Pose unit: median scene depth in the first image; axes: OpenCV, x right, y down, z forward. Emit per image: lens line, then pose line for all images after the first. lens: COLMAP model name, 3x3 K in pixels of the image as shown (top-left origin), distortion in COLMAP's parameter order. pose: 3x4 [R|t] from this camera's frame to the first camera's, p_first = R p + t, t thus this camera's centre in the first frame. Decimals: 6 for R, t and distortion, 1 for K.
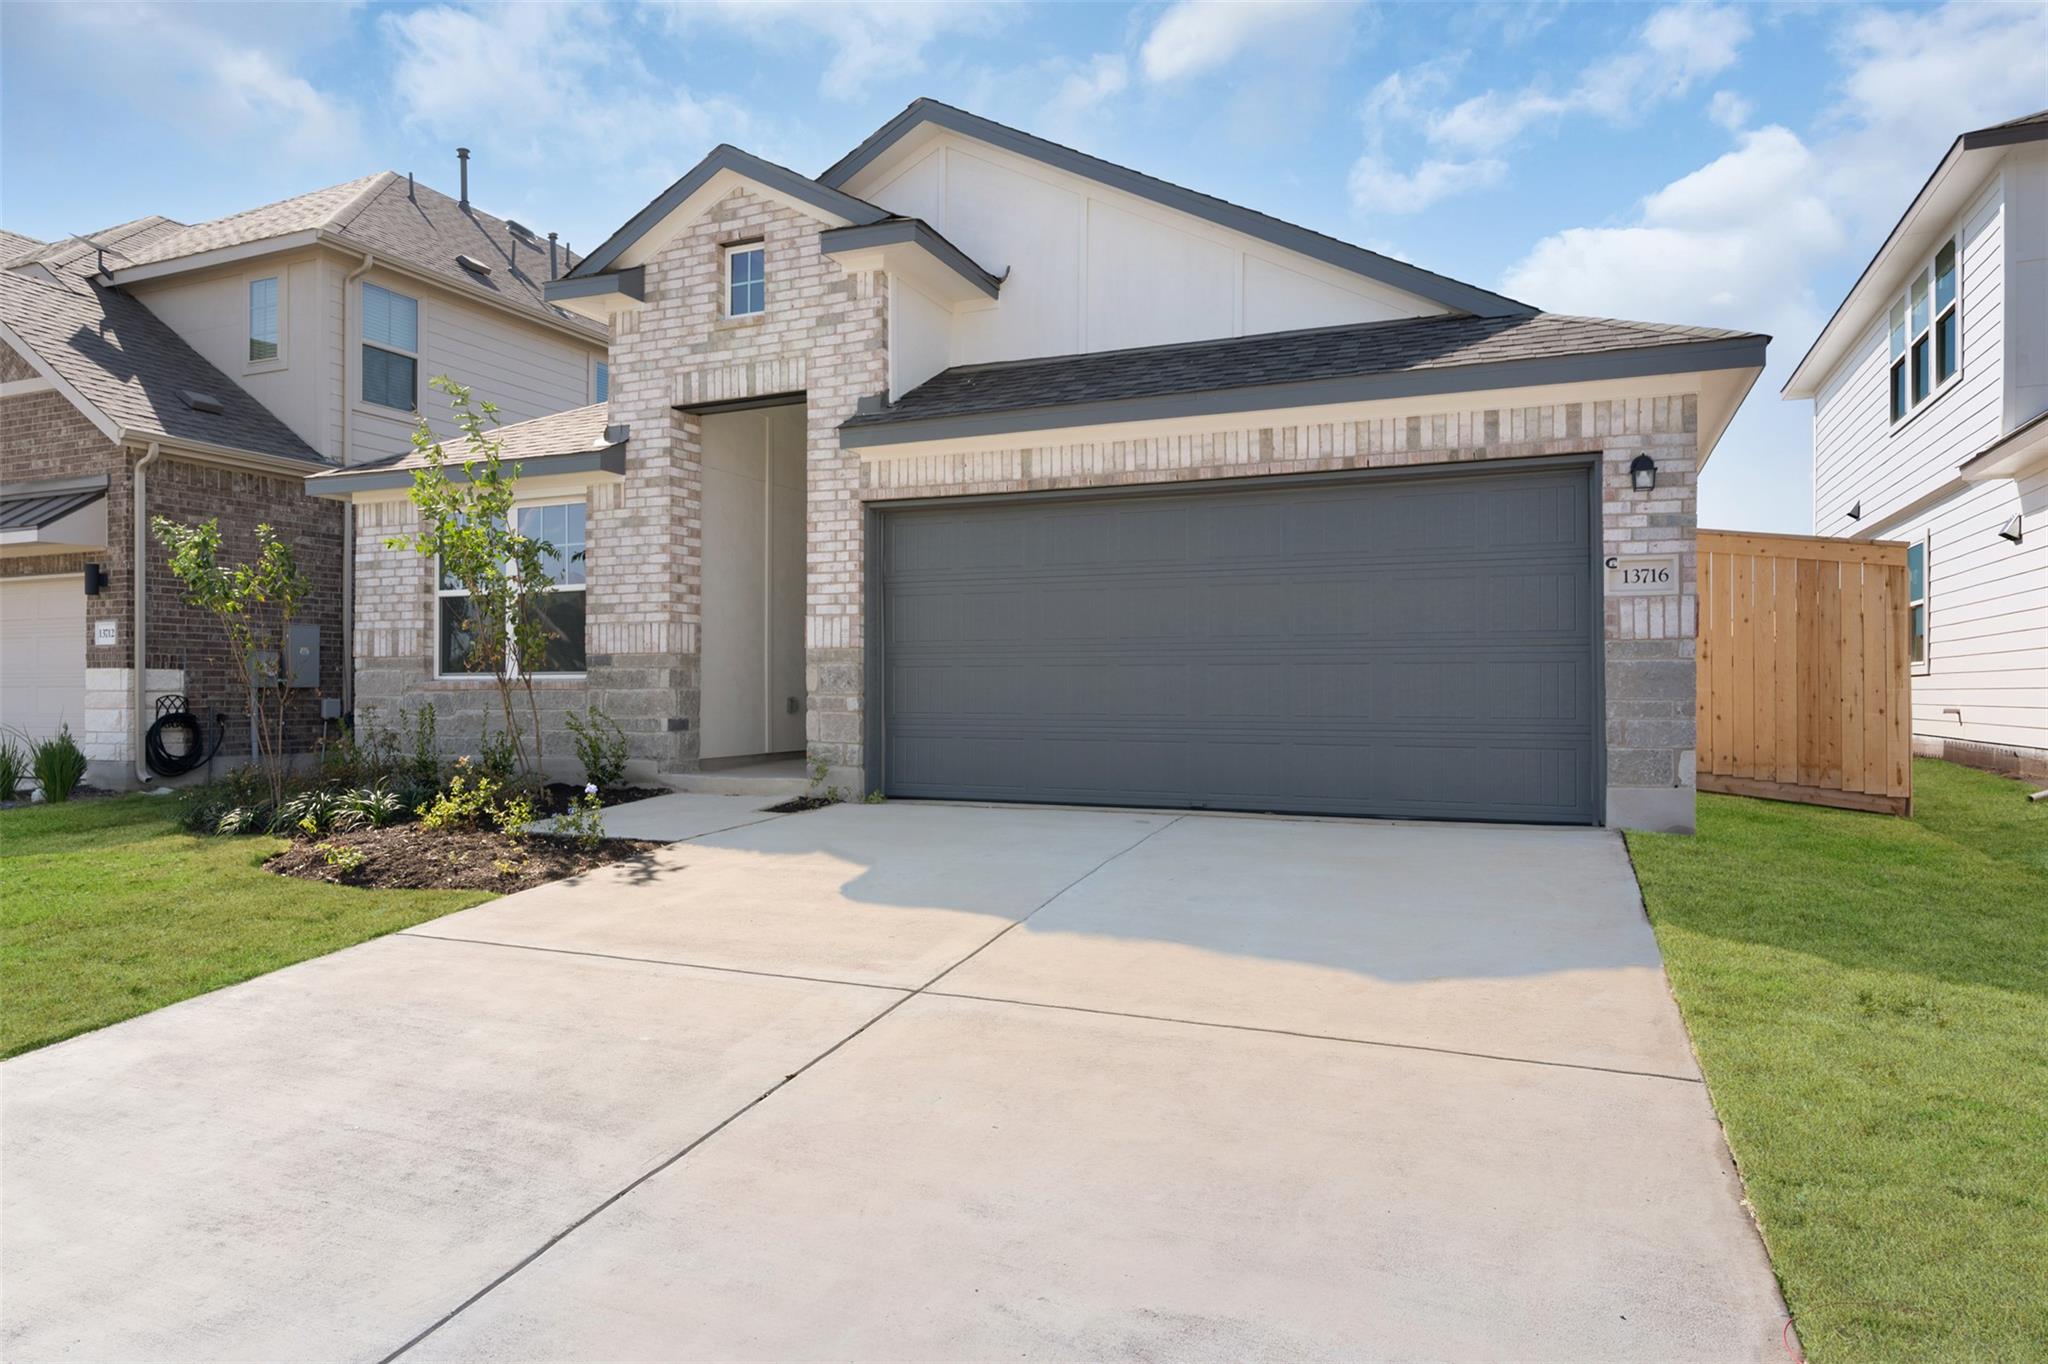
lens RADIAL K [[1243.0, 0, 1023.4], [0, 1243.0, 682.4], [0, 0, 1]] dist [-0.002934, 0.000889]
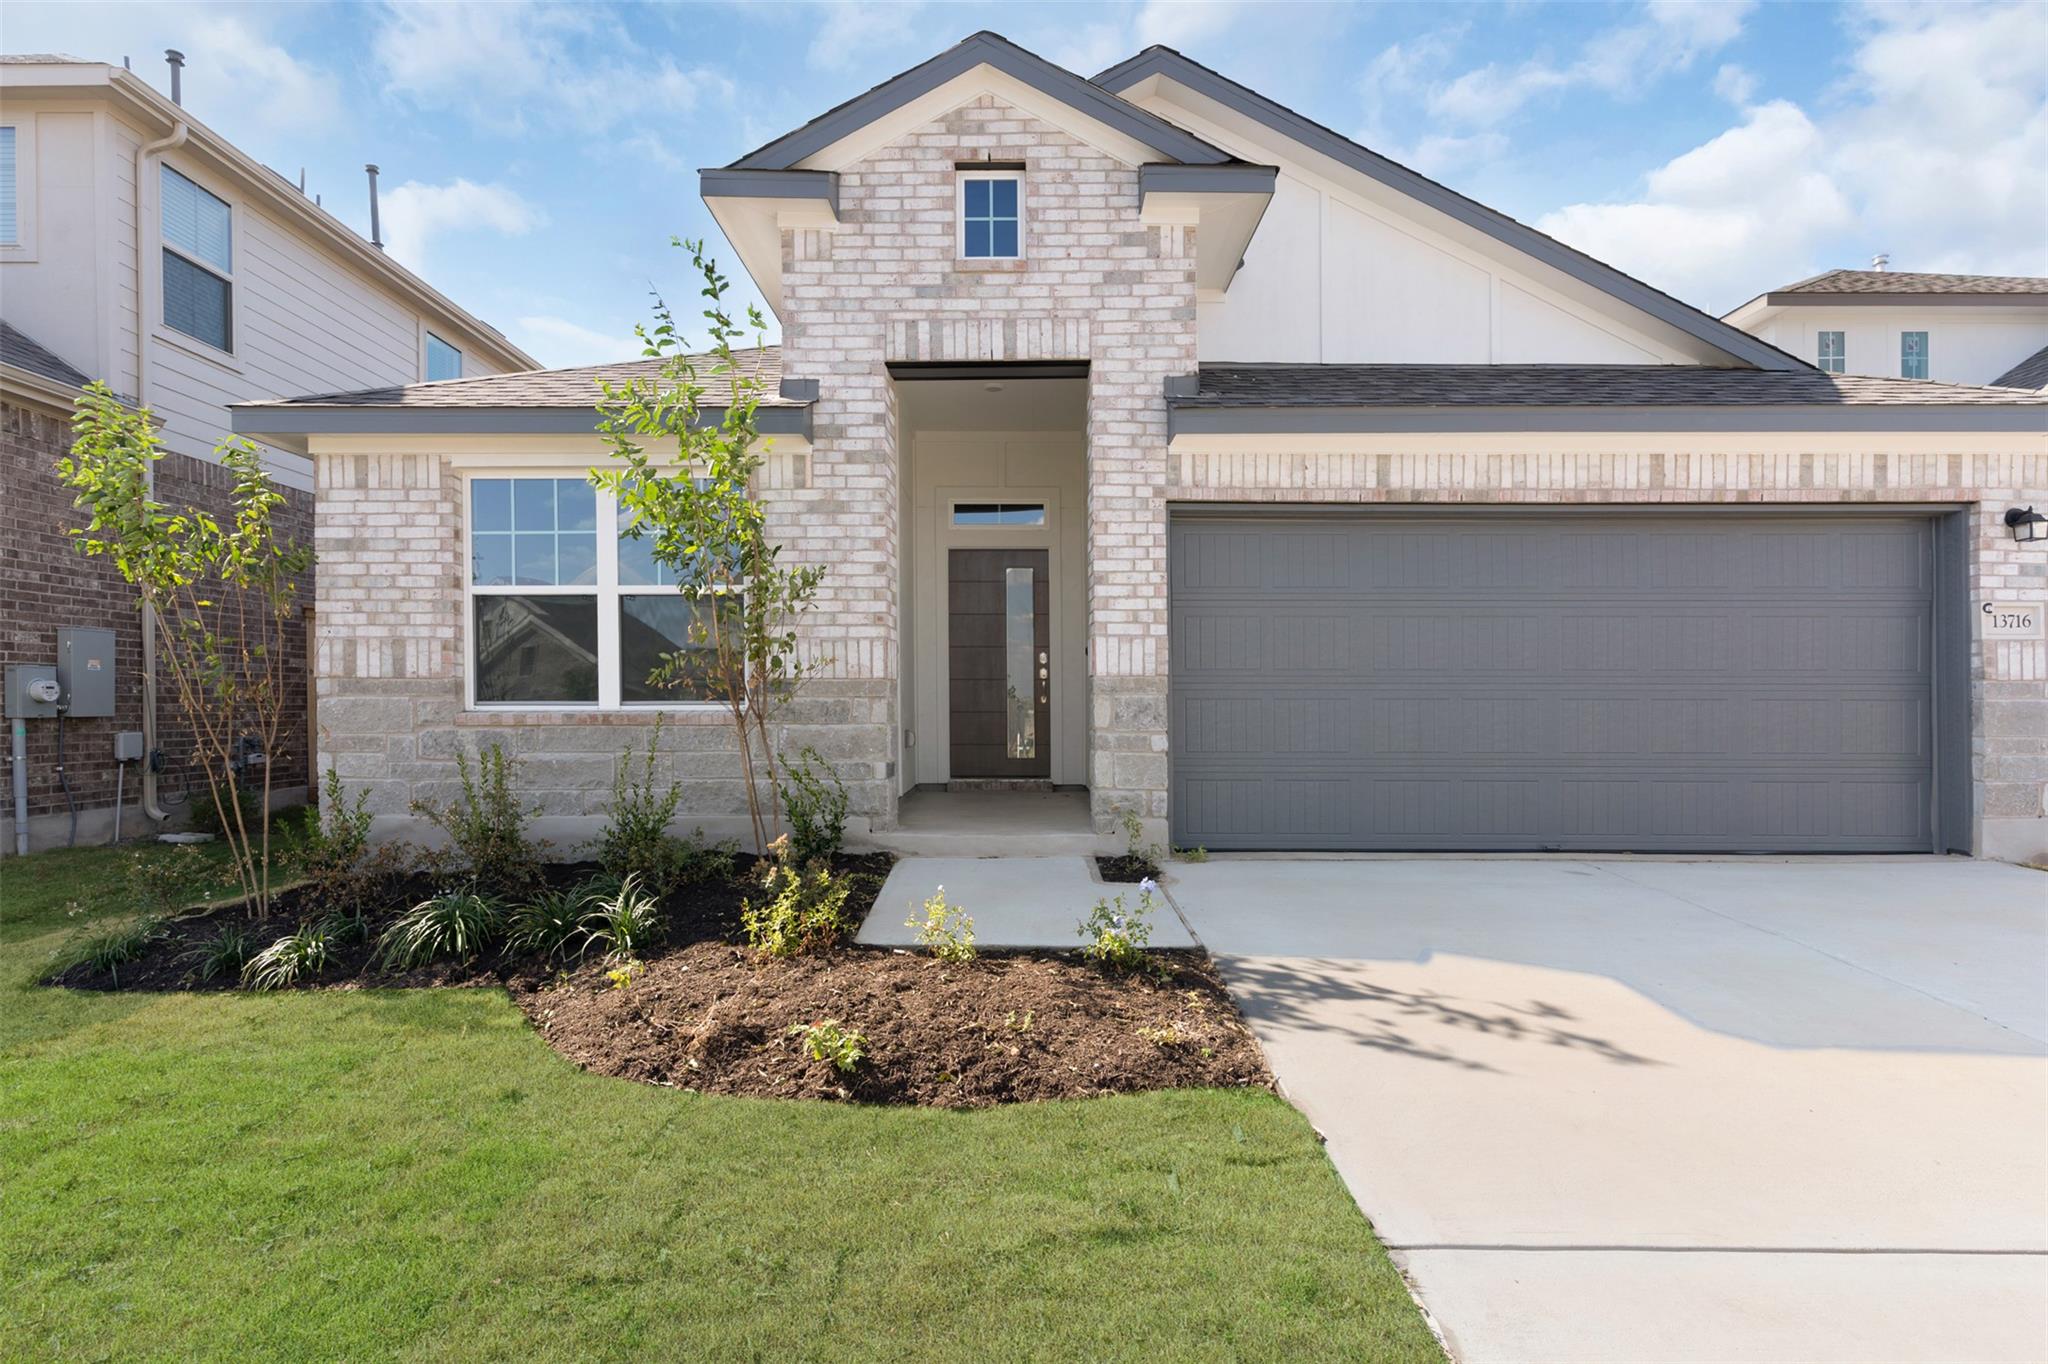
lens RADIAL K [[995.6, 0, 1023.4], [0, 995.6, 710.7], [0, 0, 1]] dist [0.001769, -0.001105]
pose [[0.920376, -0.001797, 0.391030, -0.475905], [-0.003446, 0.999913, 0.012708, -0.012489], [-0.391019, -0.013043, 0.920290, 0.413514]]
